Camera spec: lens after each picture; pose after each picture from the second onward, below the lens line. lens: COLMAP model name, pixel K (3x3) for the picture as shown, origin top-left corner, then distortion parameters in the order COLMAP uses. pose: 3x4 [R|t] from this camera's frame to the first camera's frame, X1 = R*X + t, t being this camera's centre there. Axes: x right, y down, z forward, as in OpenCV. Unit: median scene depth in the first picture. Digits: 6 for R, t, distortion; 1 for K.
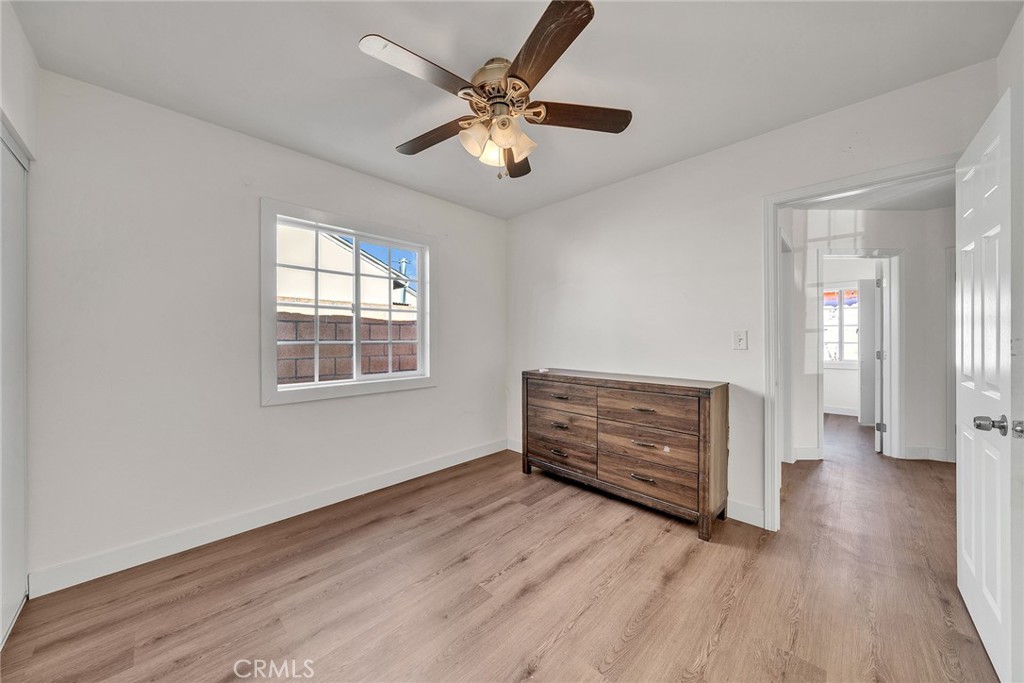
lens RADIAL K [[352.2, 0, 511.1], [0, 352.2, 340.0], [0, 0, 1]] dist [0.000316, -0.000024]
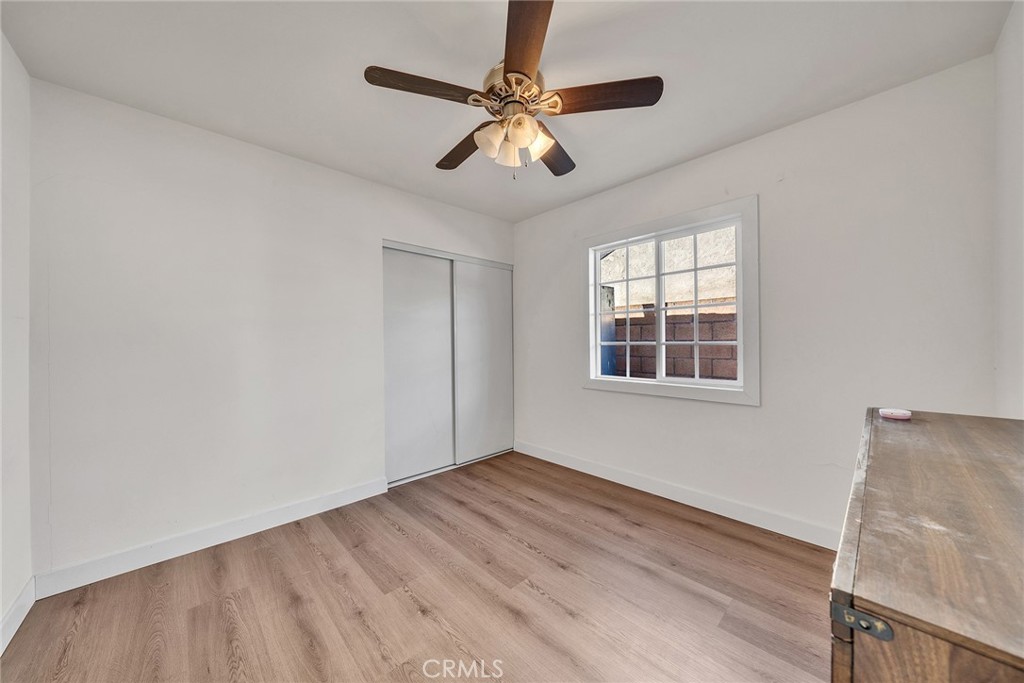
lens RADIAL K [[352.2, 0, 511.2], [0, 352.2, 342.4], [0, 0, 1]] dist [0.000316, -0.000024]
pose [[-0.030347, 0.005987, -0.999521, 0.574625], [0.007269, 0.999957, 0.005768, -0.002816], [0.999513, -0.007090, -0.030390, 0.609326]]
